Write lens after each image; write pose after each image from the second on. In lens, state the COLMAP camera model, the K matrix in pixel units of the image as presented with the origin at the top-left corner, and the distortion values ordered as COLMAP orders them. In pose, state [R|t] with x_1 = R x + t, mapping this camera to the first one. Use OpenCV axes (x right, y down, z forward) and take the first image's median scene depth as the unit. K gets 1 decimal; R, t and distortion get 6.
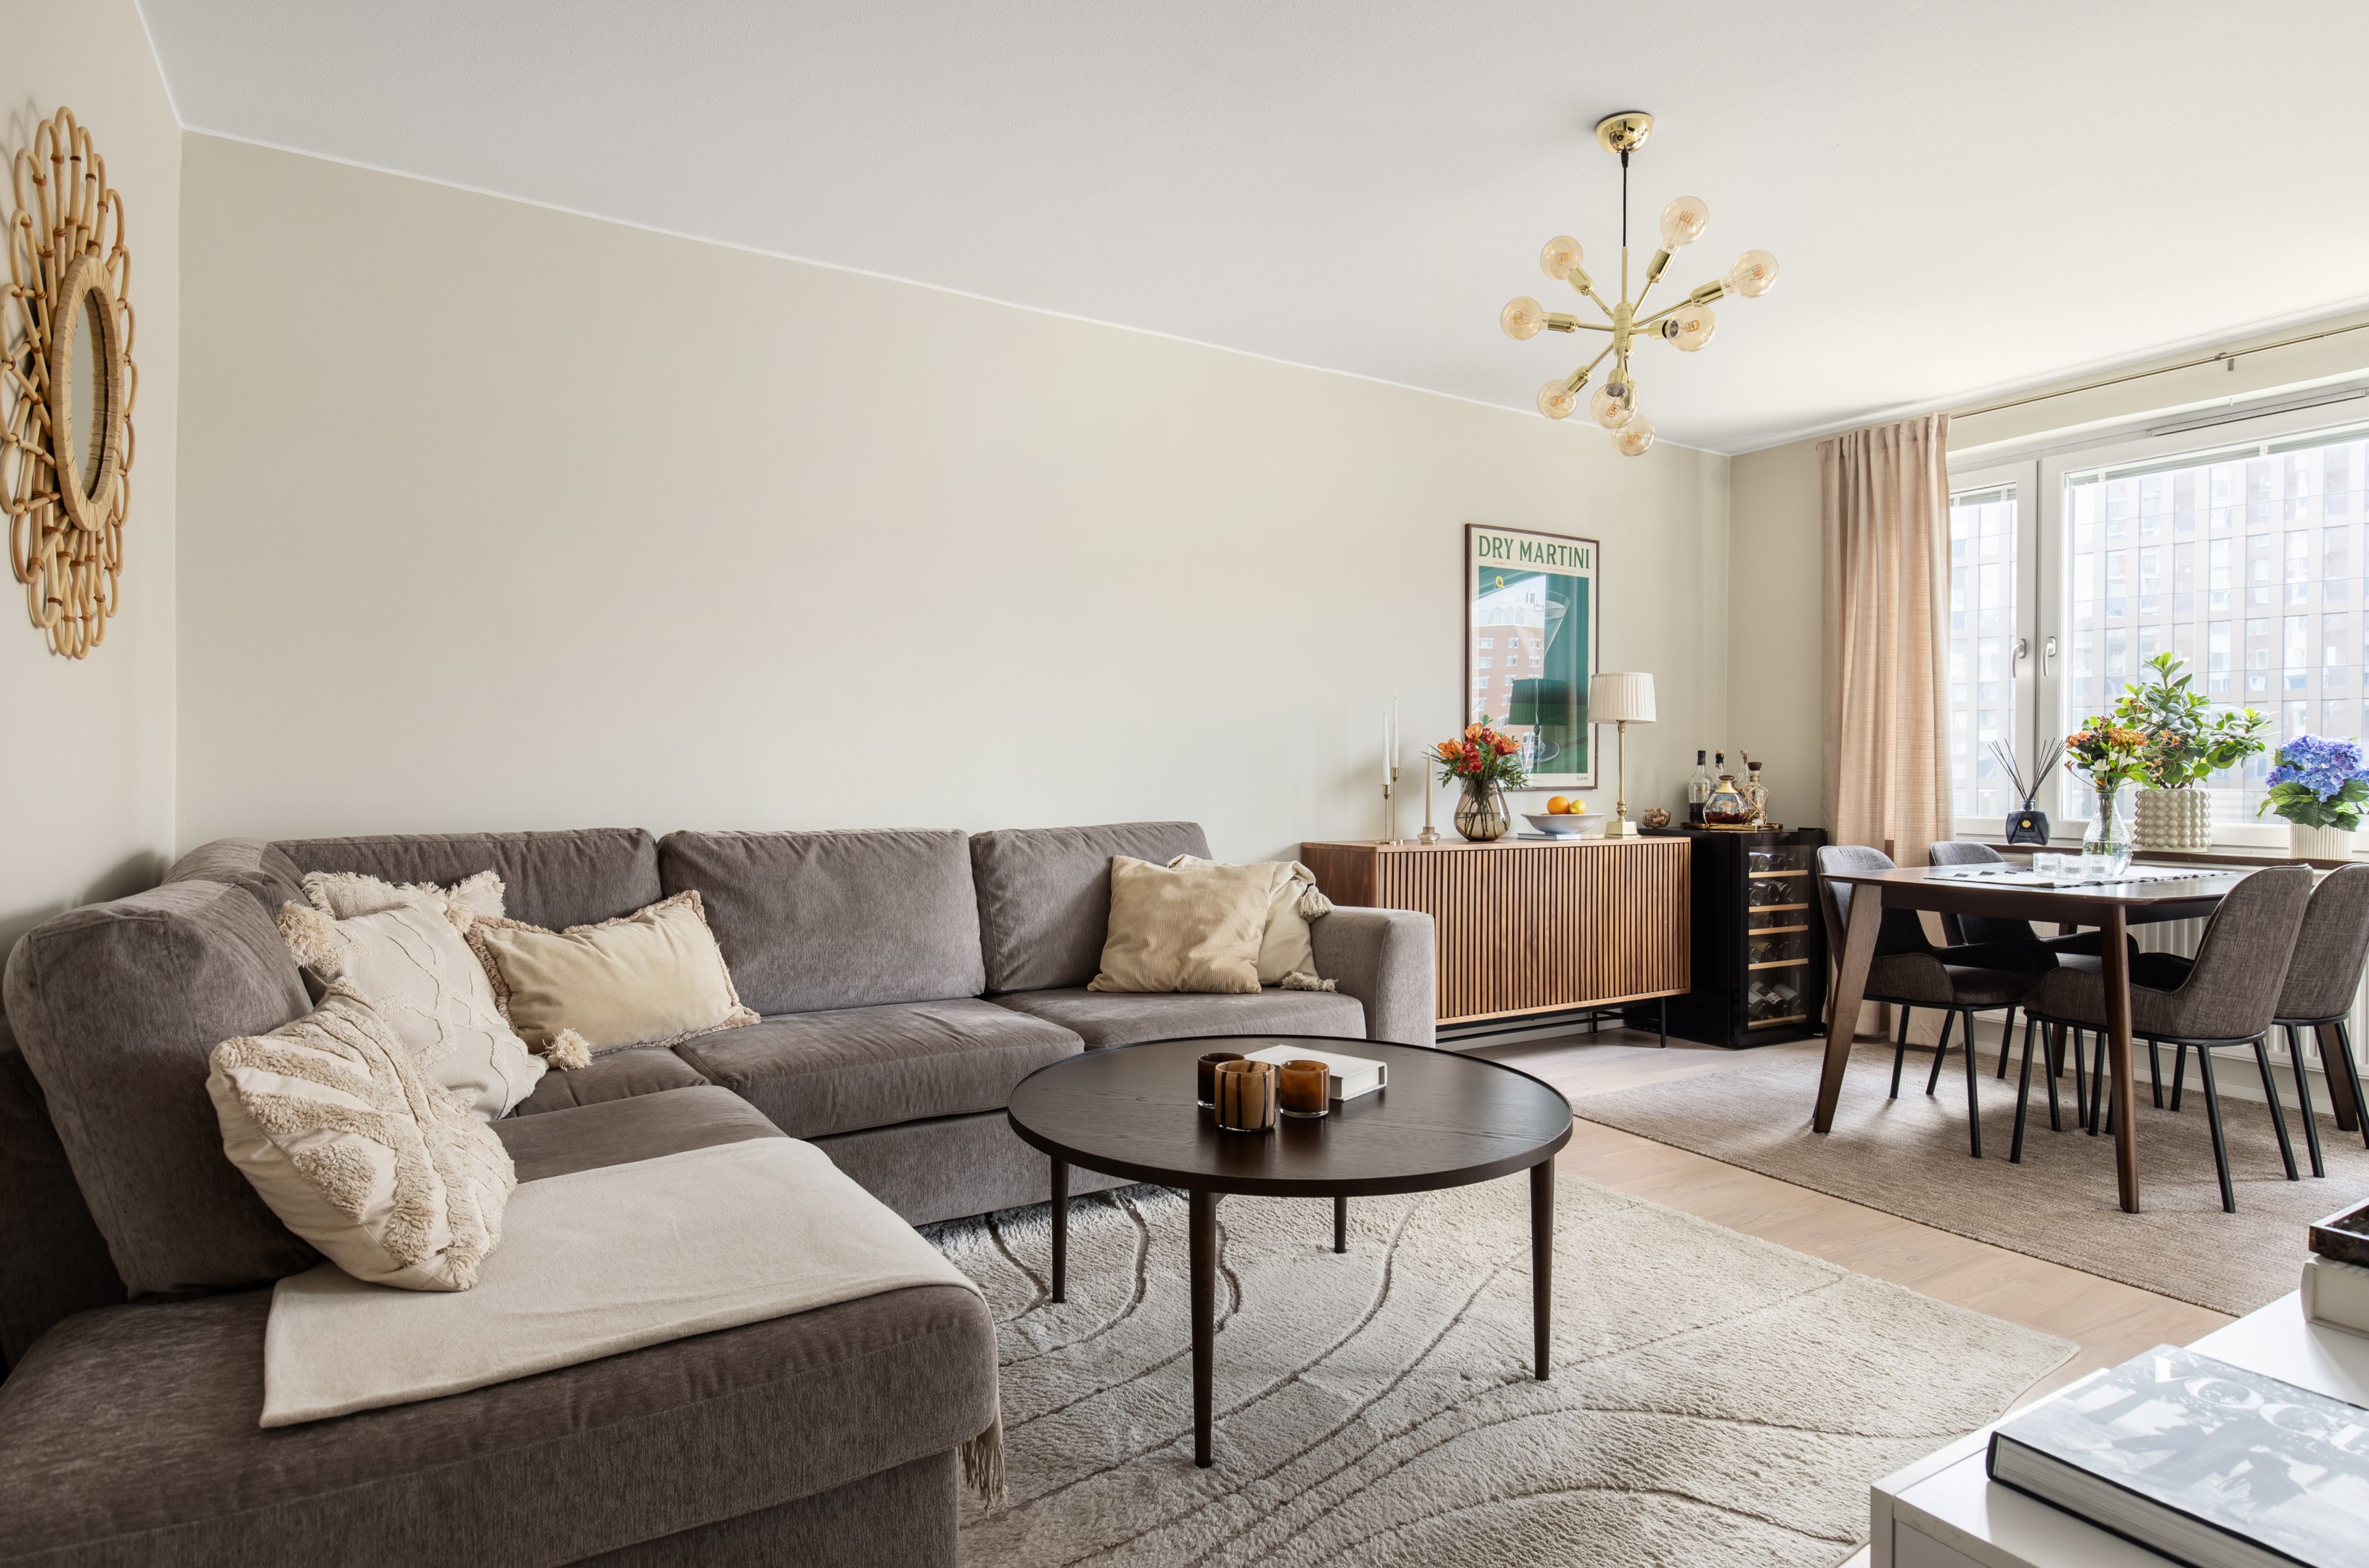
lens RADIAL K [[1314.0, 0, 1188.0], [0, 1314.0, 783.6], [0, 0, 1]] dist [-0.001467, -0.000186]
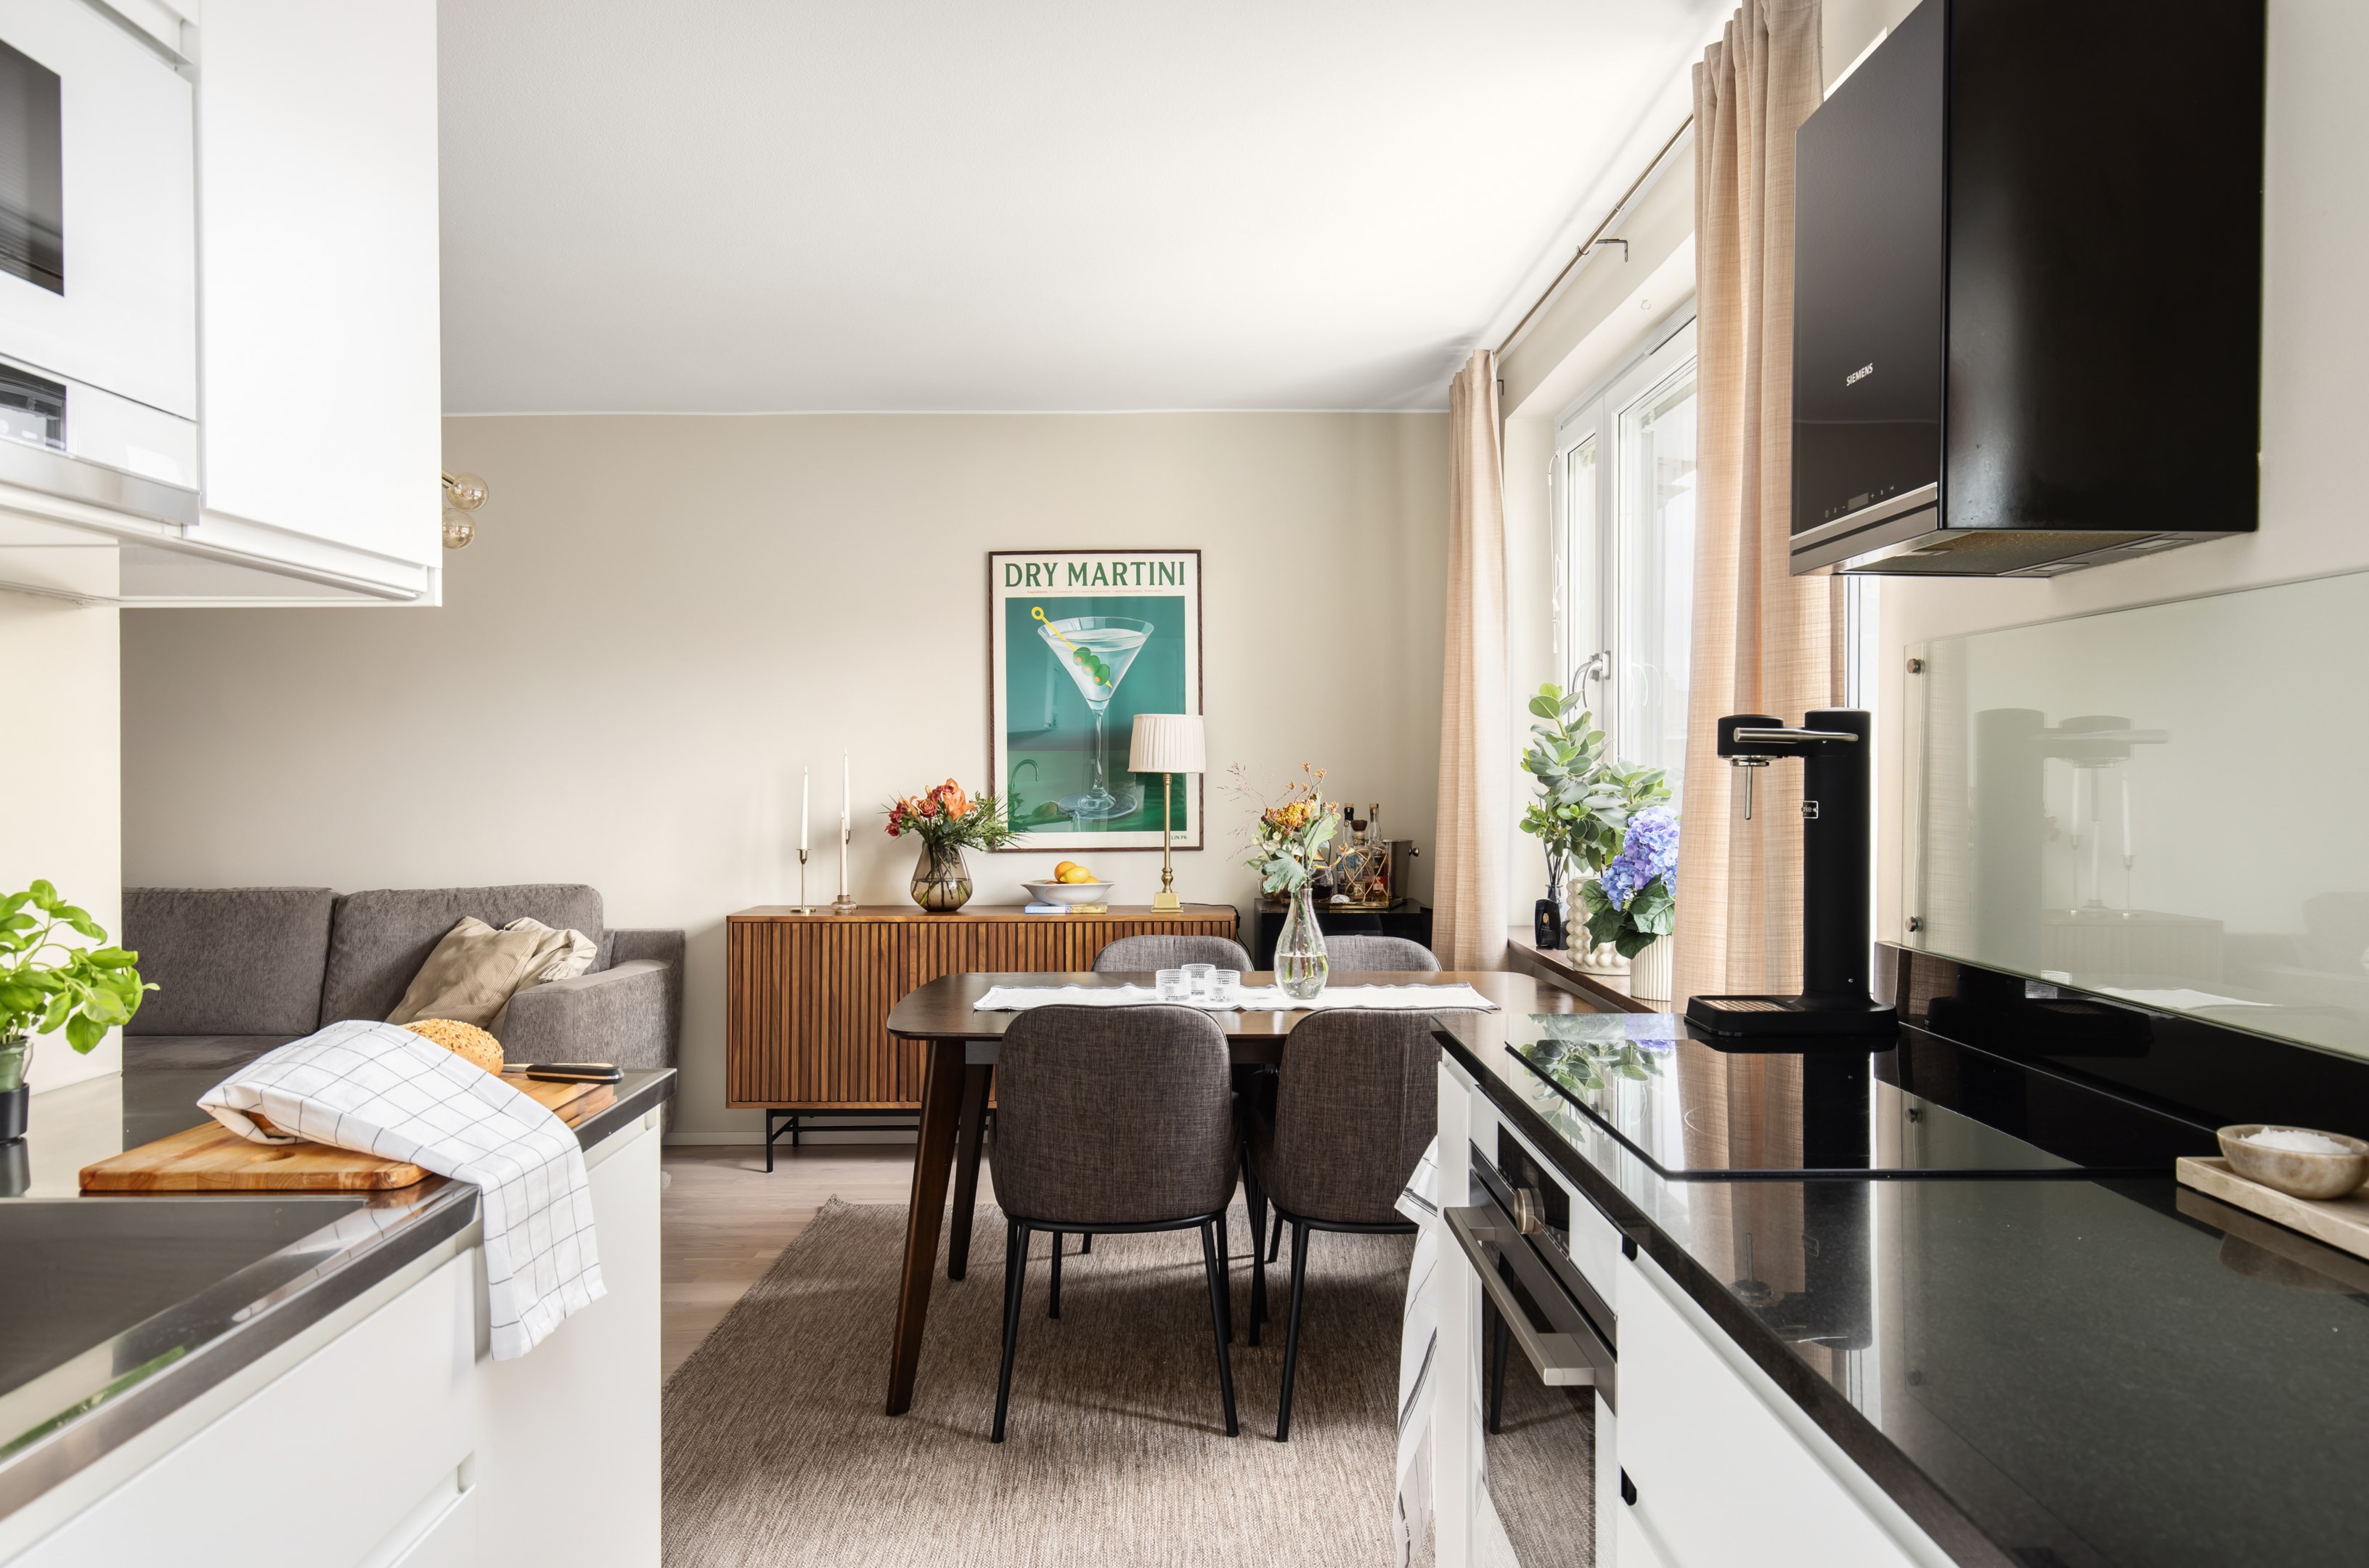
lens RADIAL K [[1465.3, 0, 1183.3], [0, 1465.3, 778.5], [0, 0, 1]] dist [0.001909, -0.000136]
pose [[0.855585, -0.008931, -0.517585, 0.829013], [0.003776, 0.999932, -0.011012, -0.032620], [0.517648, 0.007467, 0.855561, 0.216643]]
